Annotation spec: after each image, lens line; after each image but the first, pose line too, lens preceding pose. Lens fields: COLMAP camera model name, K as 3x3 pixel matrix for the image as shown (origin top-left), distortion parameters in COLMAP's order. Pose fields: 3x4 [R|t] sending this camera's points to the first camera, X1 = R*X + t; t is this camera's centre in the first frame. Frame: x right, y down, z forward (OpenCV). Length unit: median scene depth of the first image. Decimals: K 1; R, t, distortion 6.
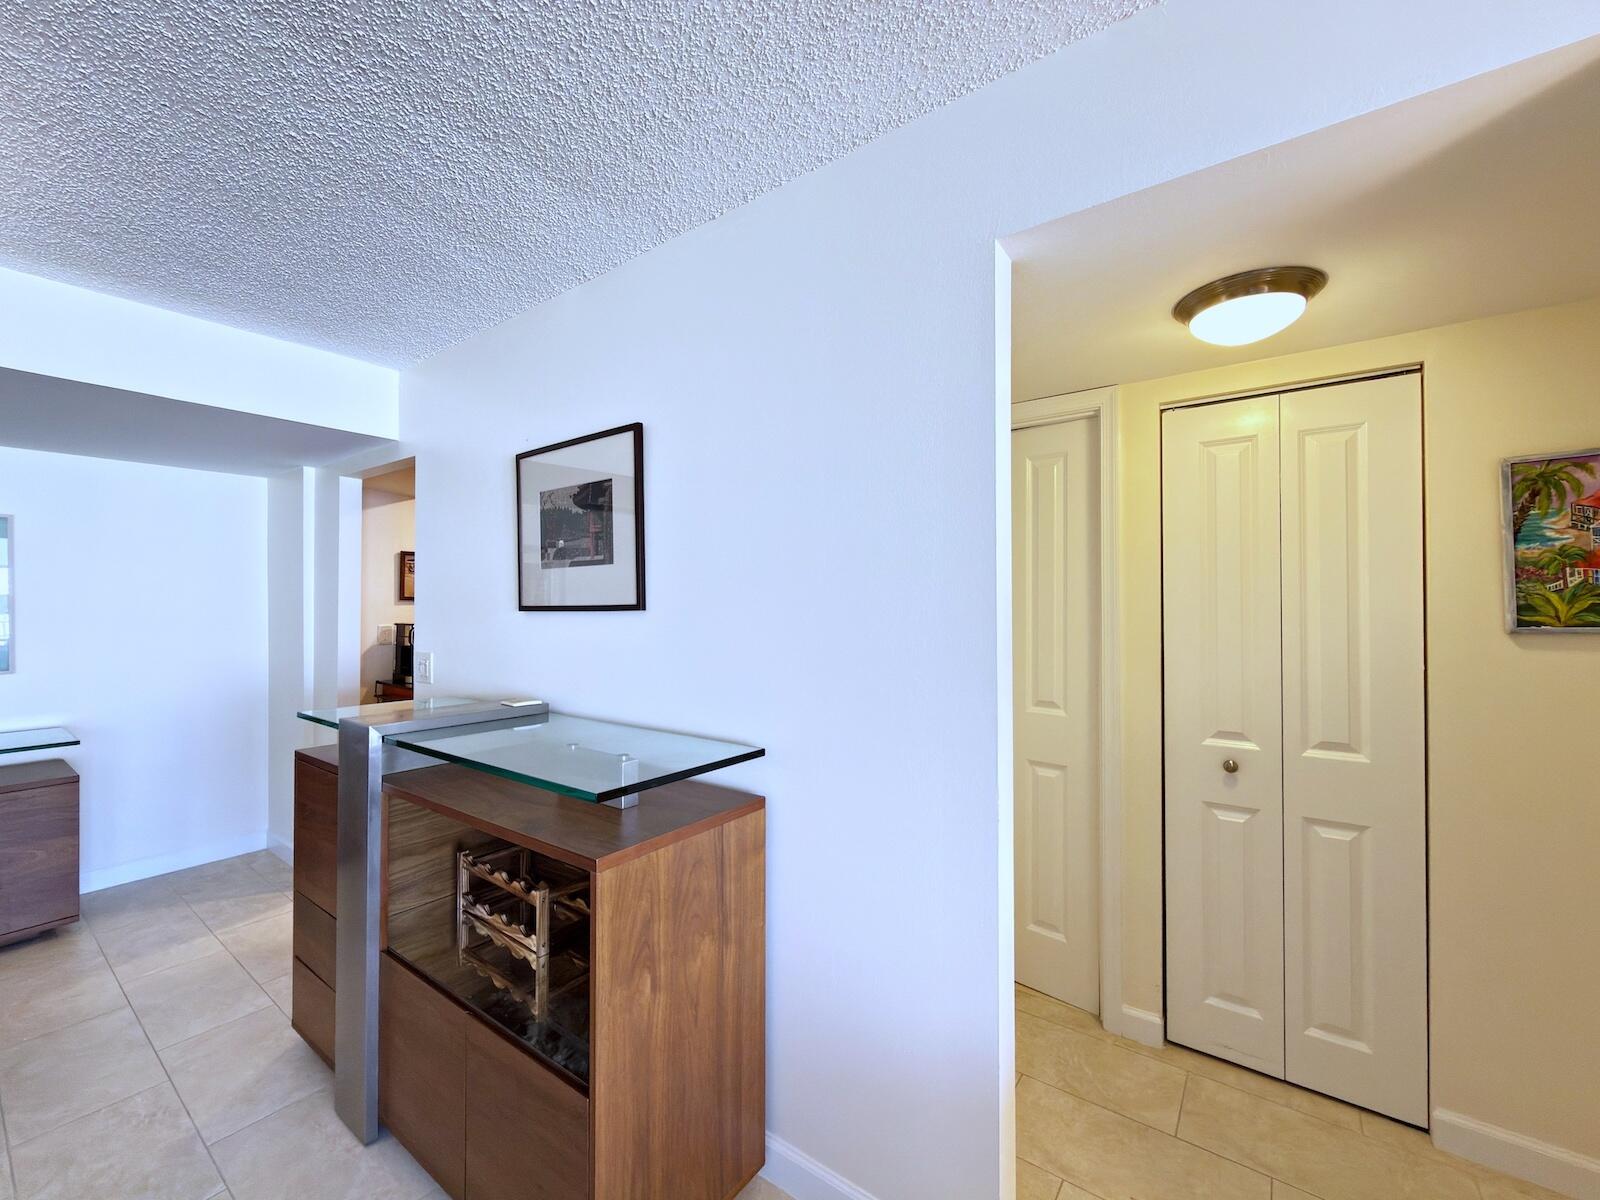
lens RADIAL K [[654.4, 0, 807.7], [0, 654.4, 598.6], [0, 0, 1]] dist [0.000199, 0.000021]
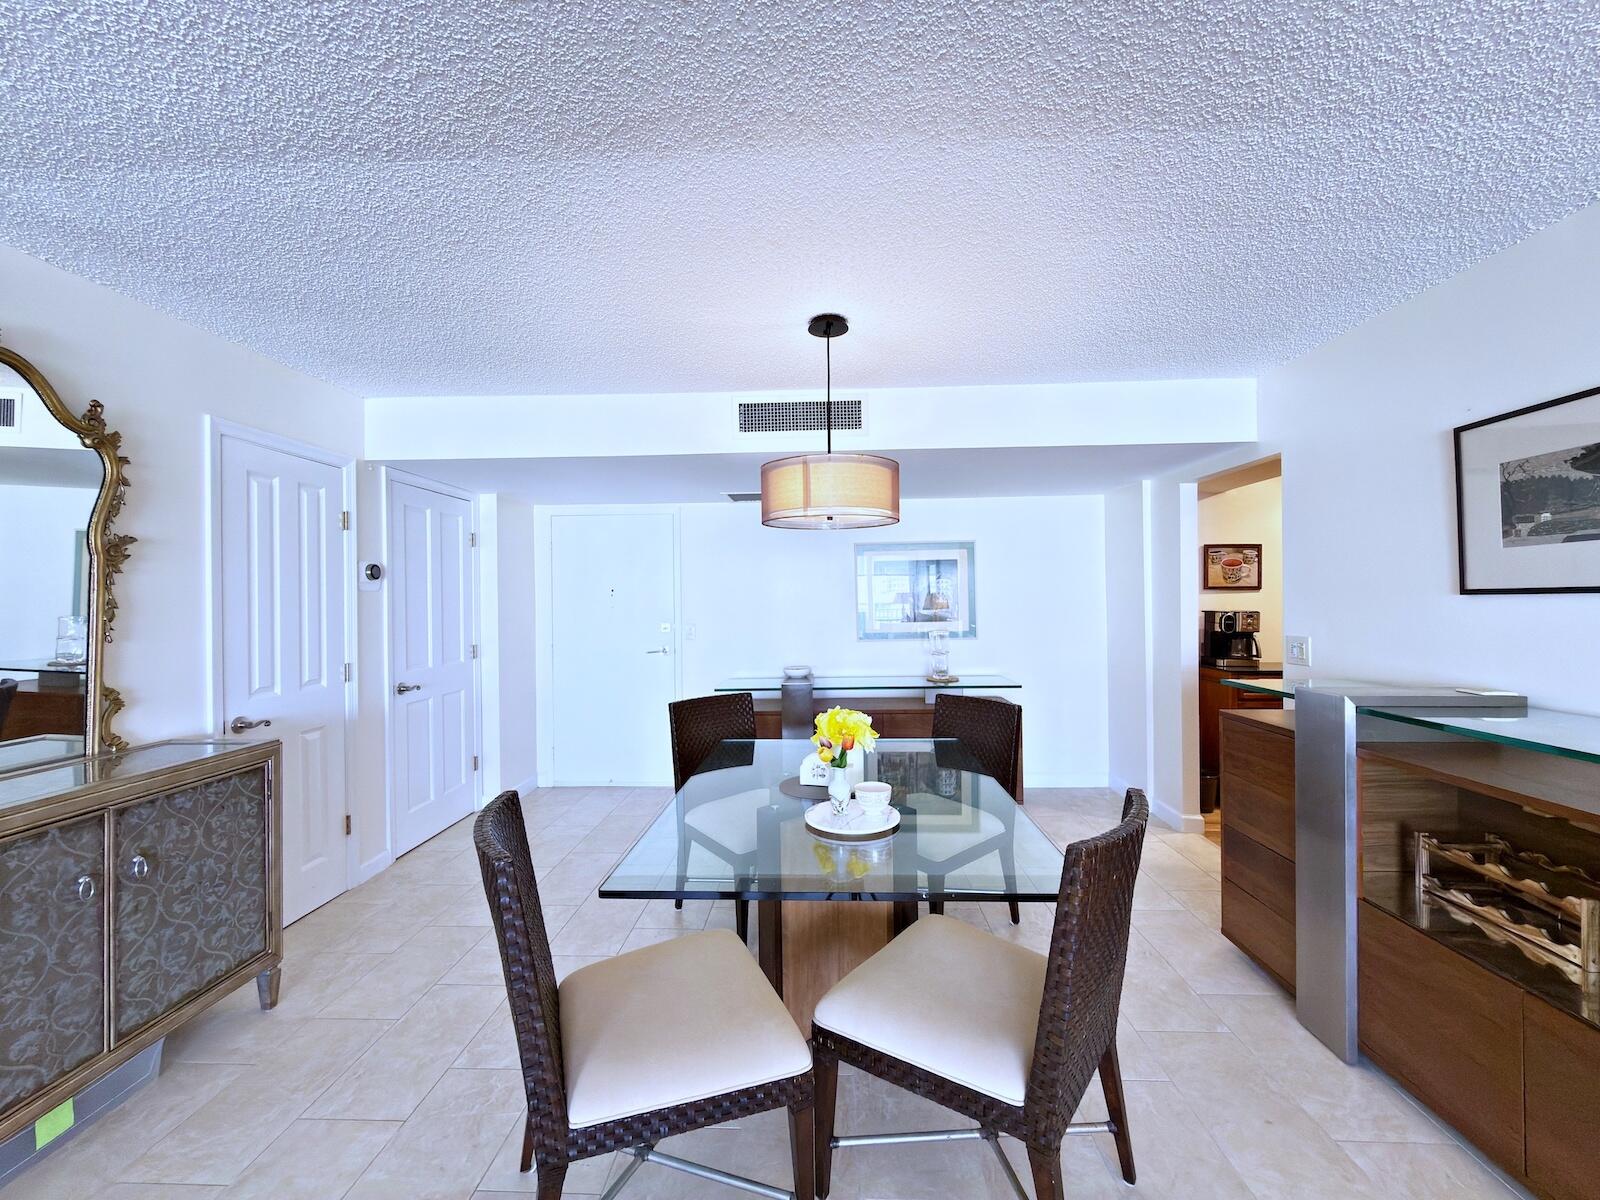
lens RADIAL K [[640.4, 0, 800.0], [0, 640.4, 600.0], [0, 0, 1]] dist [-0.001299, 0.000378]
pose [[0.551852, -0.006065, -0.833920, -0.230424], [0.019532, 0.999793, 0.005653, 0.003465], [0.833713, -0.019408, 0.551856, -0.337677]]
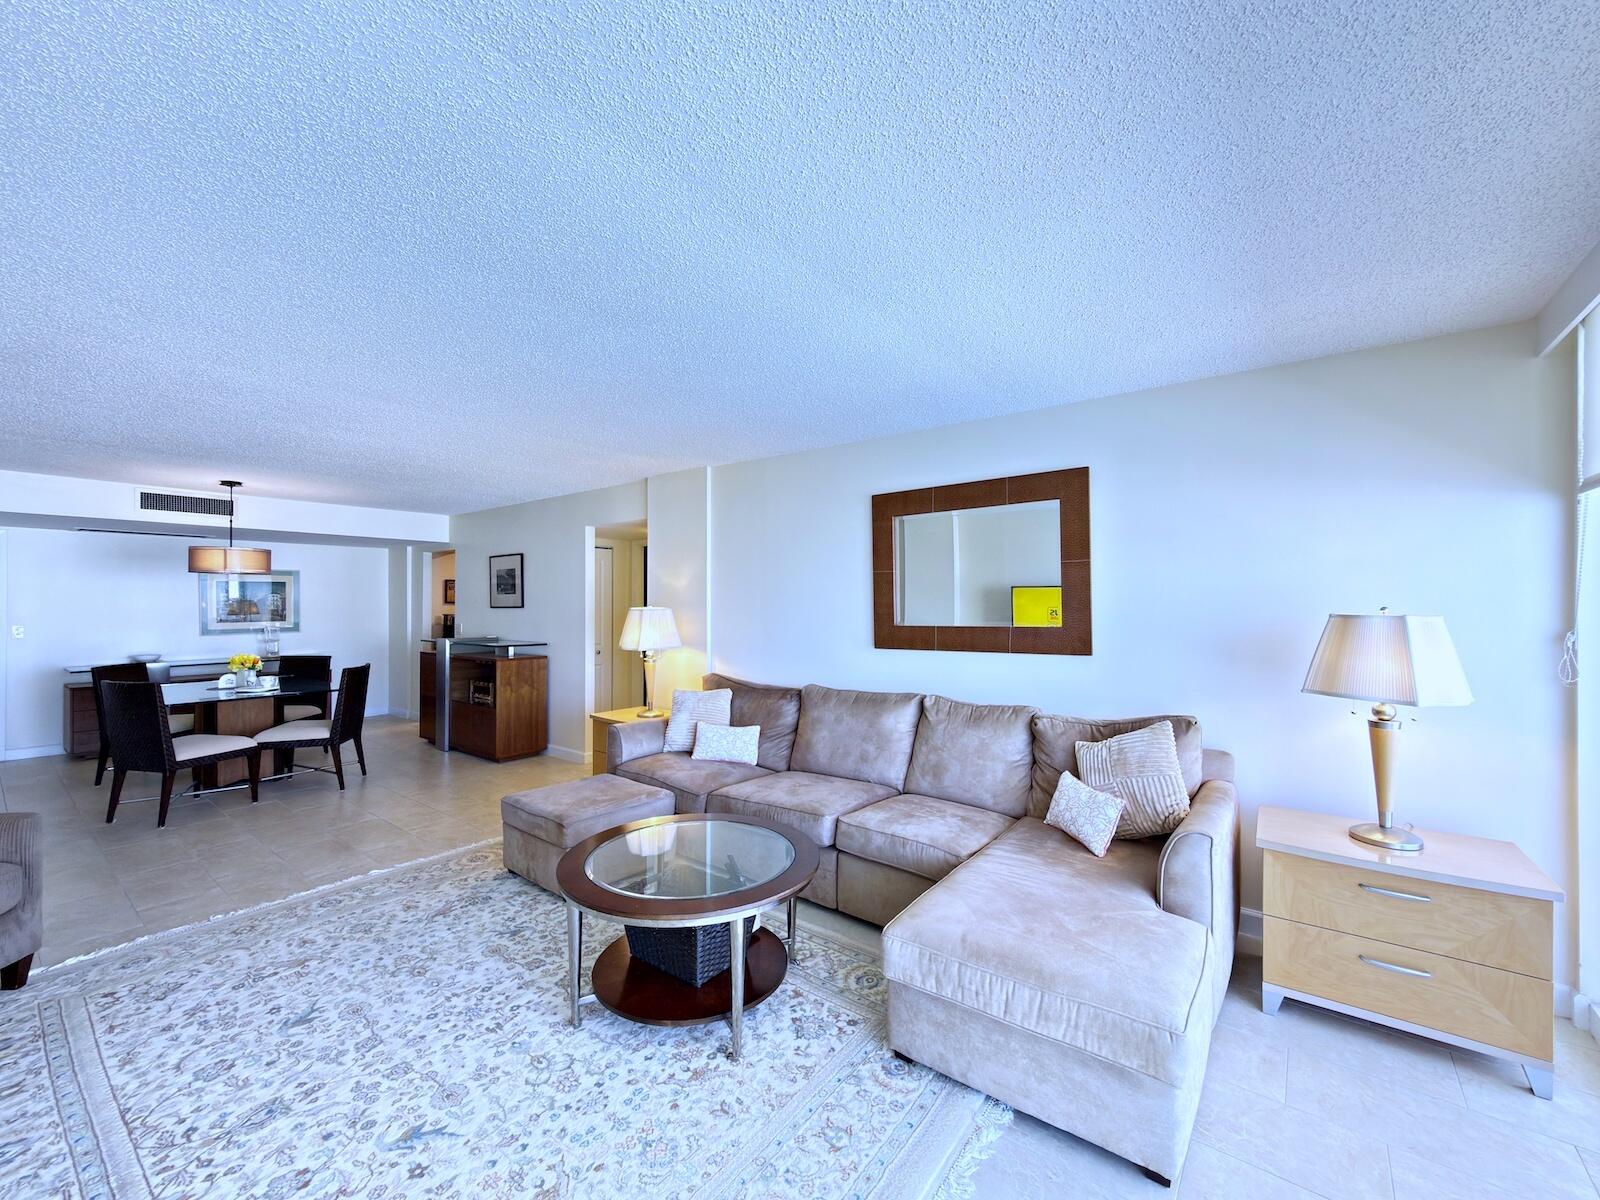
lens RADIAL K [[654.4, 0, 807.7], [0, 654.4, 598.6], [0, 0, 1]] dist [0.000199, 0.000021]
pose [[0.999586, 0.000863, -0.028746, 1.284730], [-0.000747, 0.999991, 0.004062, -0.043795], [0.028749, -0.004038, 0.999579, -2.290778]]
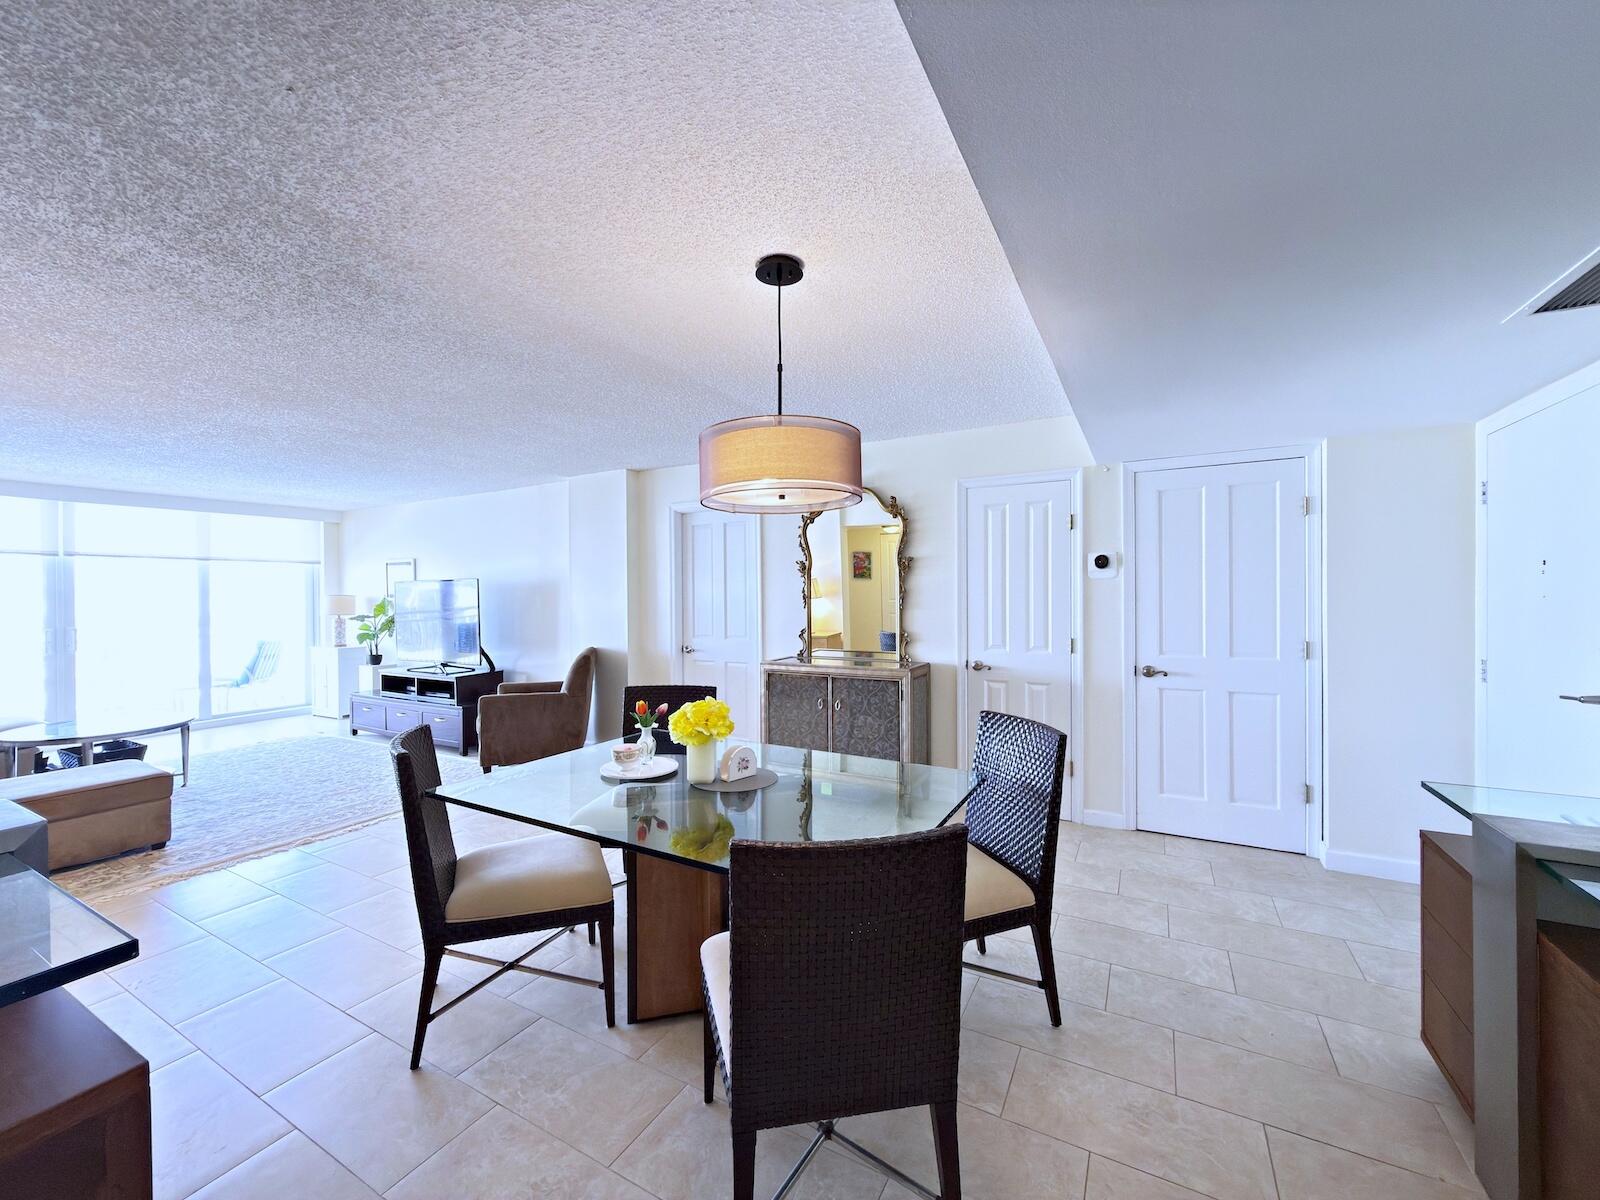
lens RADIAL K [[640.4, 0, 800.0], [0, 640.4, 600.0], [0, 0, 1]] dist [-0.001299, 0.000378]
pose [[-0.992338, 0.009655, -0.123173, -1.117586], [0.010125, 0.999944, -0.003189, 0.028387], [0.123135, -0.004411, -0.992380, 1.437665]]
